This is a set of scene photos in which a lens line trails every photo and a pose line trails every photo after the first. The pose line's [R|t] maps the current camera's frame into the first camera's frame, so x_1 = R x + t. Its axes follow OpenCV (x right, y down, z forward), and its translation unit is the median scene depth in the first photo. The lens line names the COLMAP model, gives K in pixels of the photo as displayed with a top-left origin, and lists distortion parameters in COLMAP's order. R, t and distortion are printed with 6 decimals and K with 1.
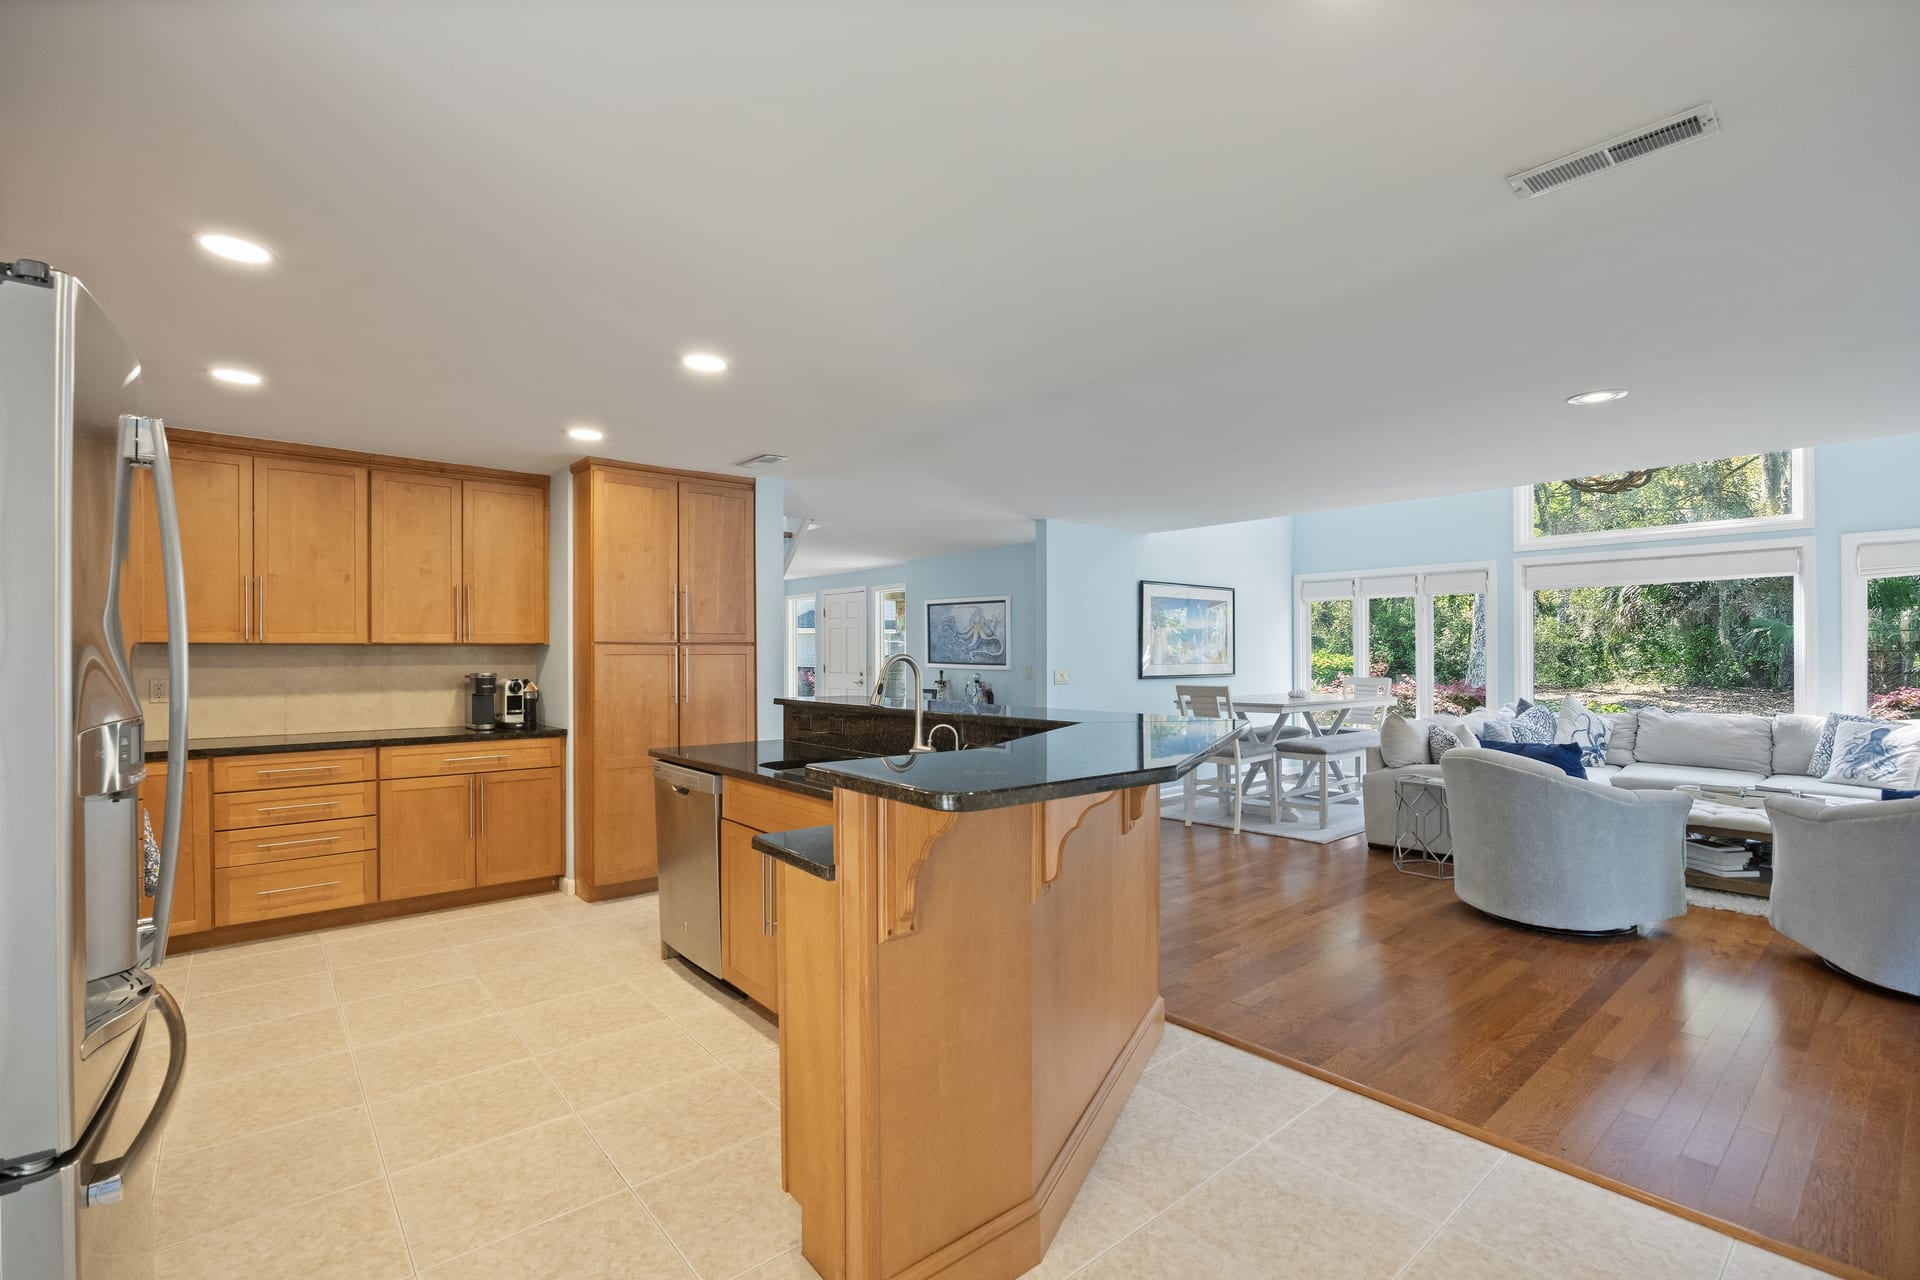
lens RADIAL K [[848.8, 0, 962.2], [0, 848.8, 654.4], [0, 0, 1]] dist [-0.018363, -0.000202]
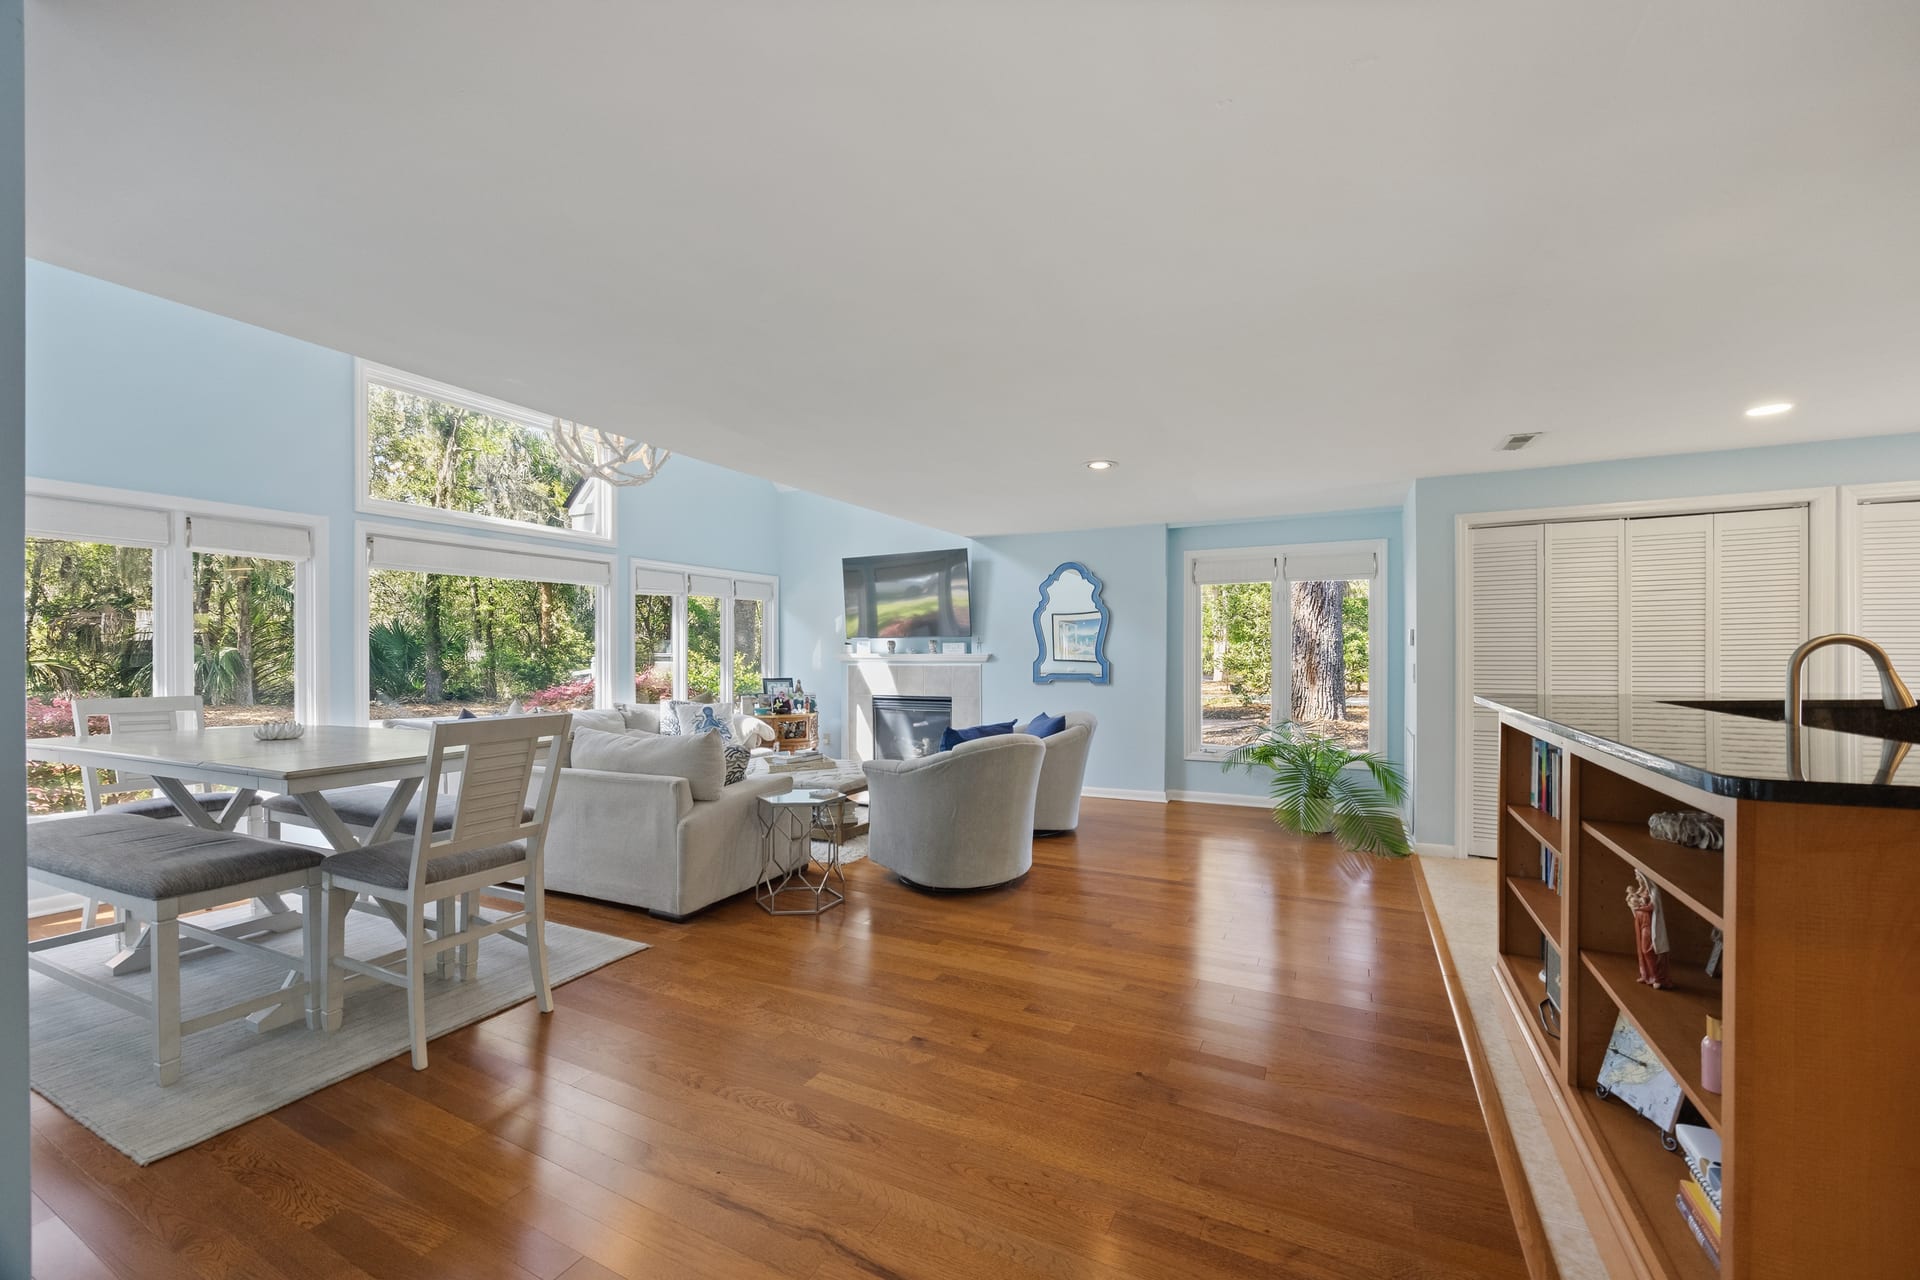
lens RADIAL K [[752.6, 0, 958.4], [0, 752.6, 652.2], [0, 0, 1]] dist [-0.000407, -0.000012]
pose [[-0.379554, 0.005143, 0.925155, -0.232930], [0.001244, 0.999986, -0.005049, 0.007920], [-0.925169, -0.000766, -0.379556, 1.224904]]
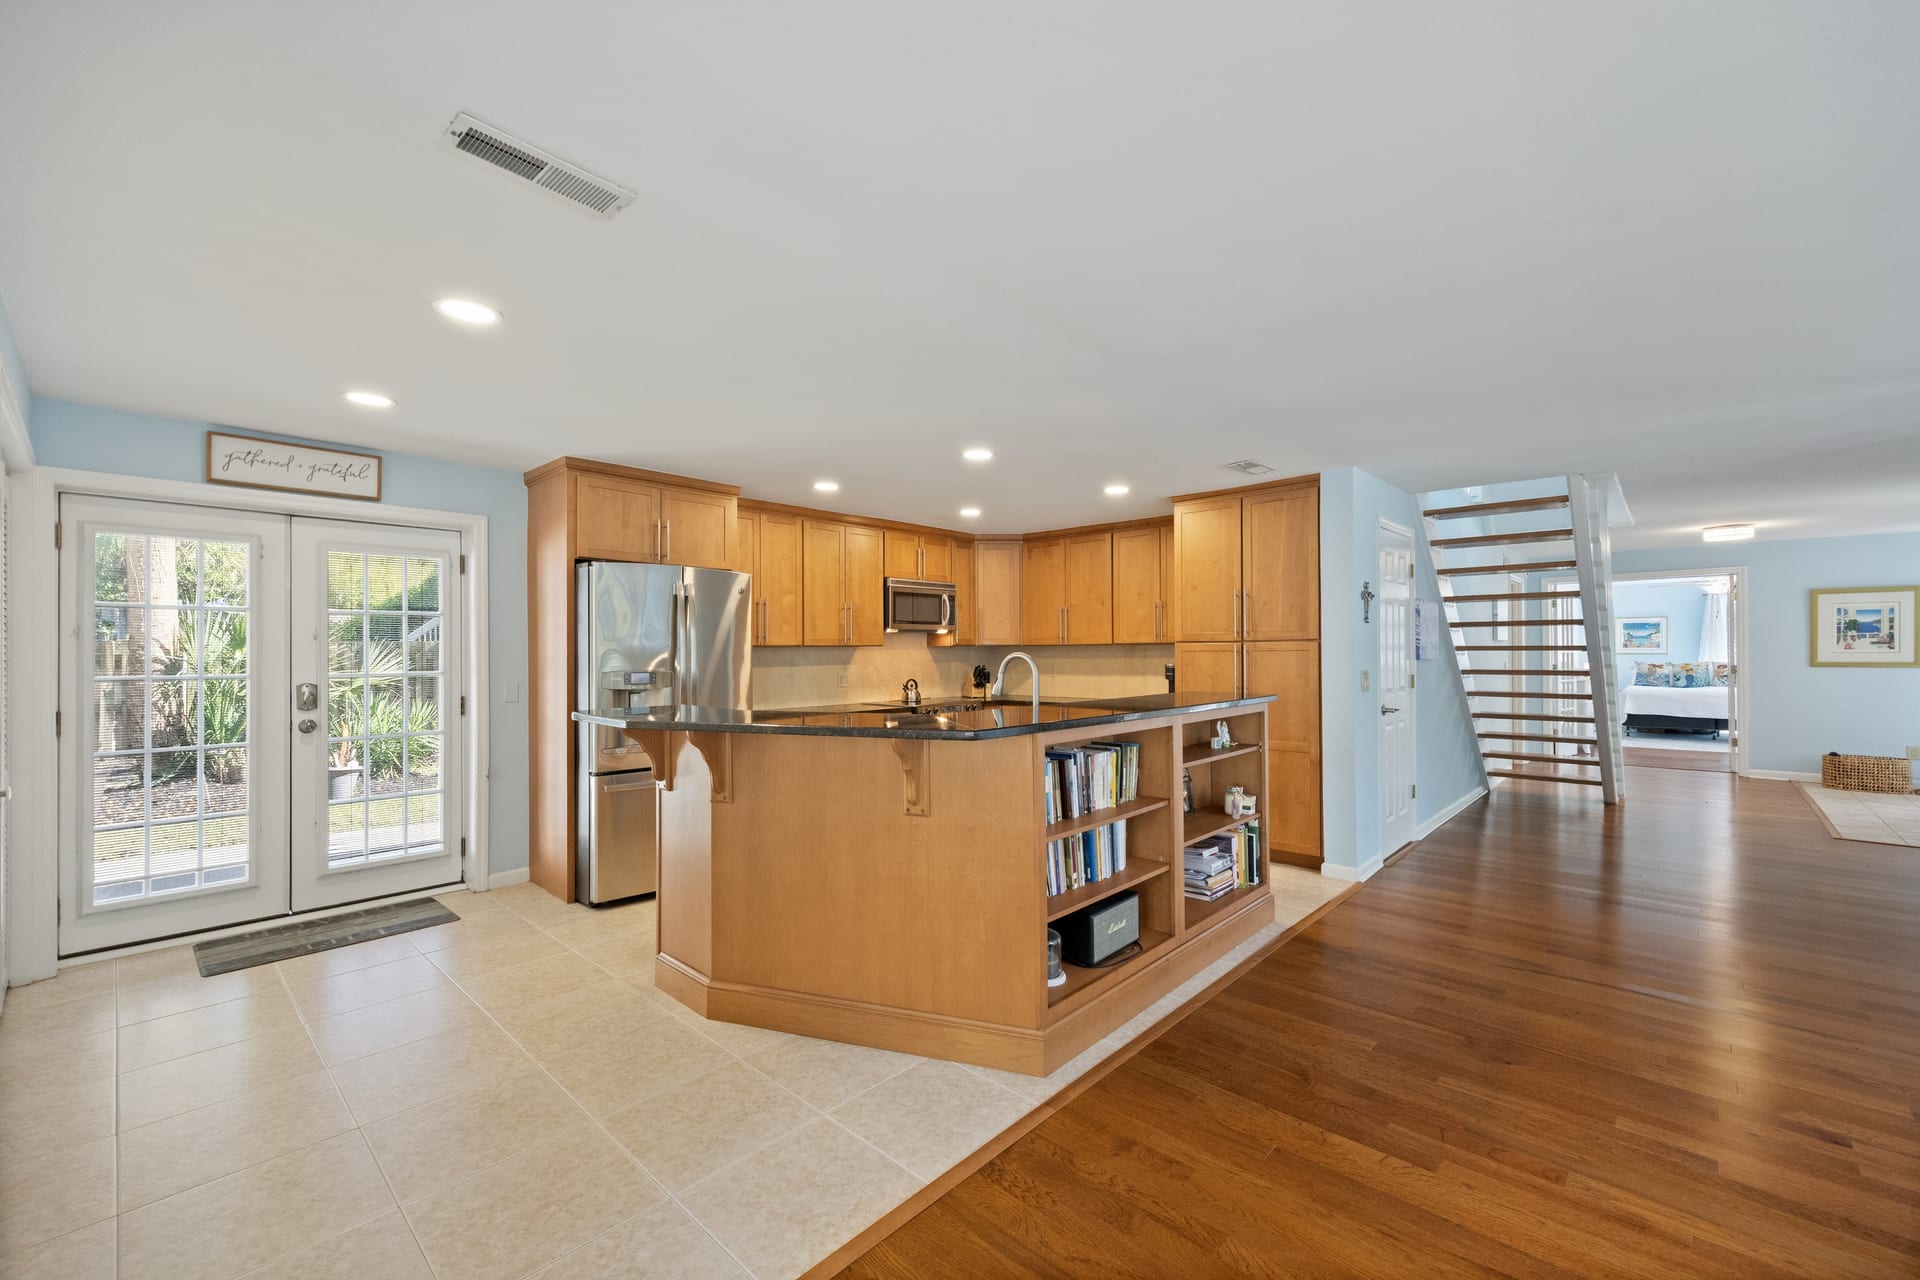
lens RADIAL K [[774.9, 0, 963.2], [0, 774.9, 649.9], [0, 0, 1]] dist [0.000681, 0.000131]
pose [[0.115315, 0.000148, -0.993329, 0.657184], [0.006836, 0.999976, 0.000942, -0.004690], [0.993305, -0.006899, 0.115312, 0.518043]]
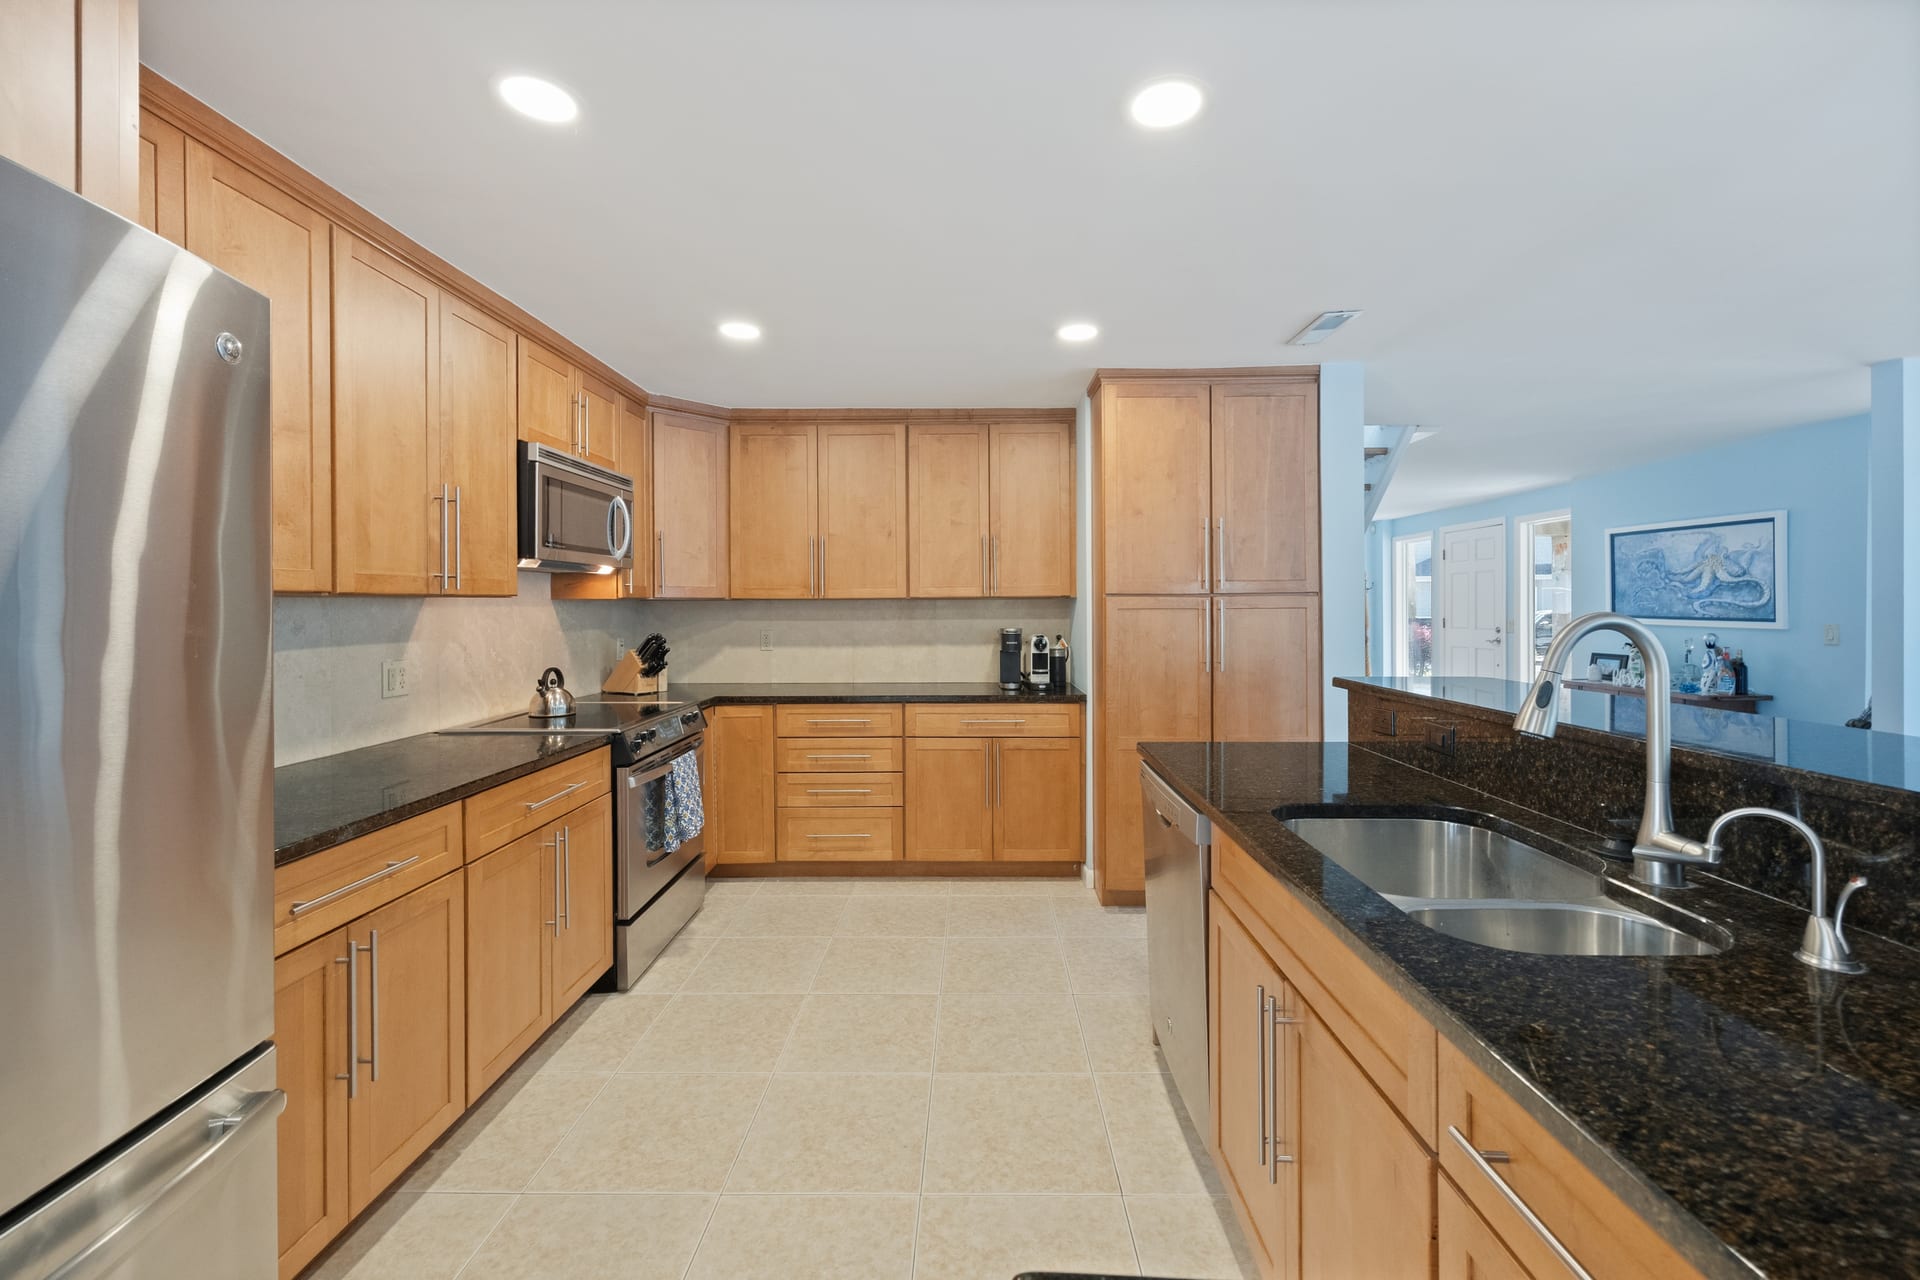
lens RADIAL K [[774.6, 0, 964.9], [0, 774.6, 608.7], [0, 0, 1]] dist [-0.001848, 0.000026]
pose [[0.750051, -0.000231, -0.661380, -0.036527], [0.003924, 0.999984, 0.004101, -0.003423], [0.661369, -0.005671, 0.750039, 0.324960]]
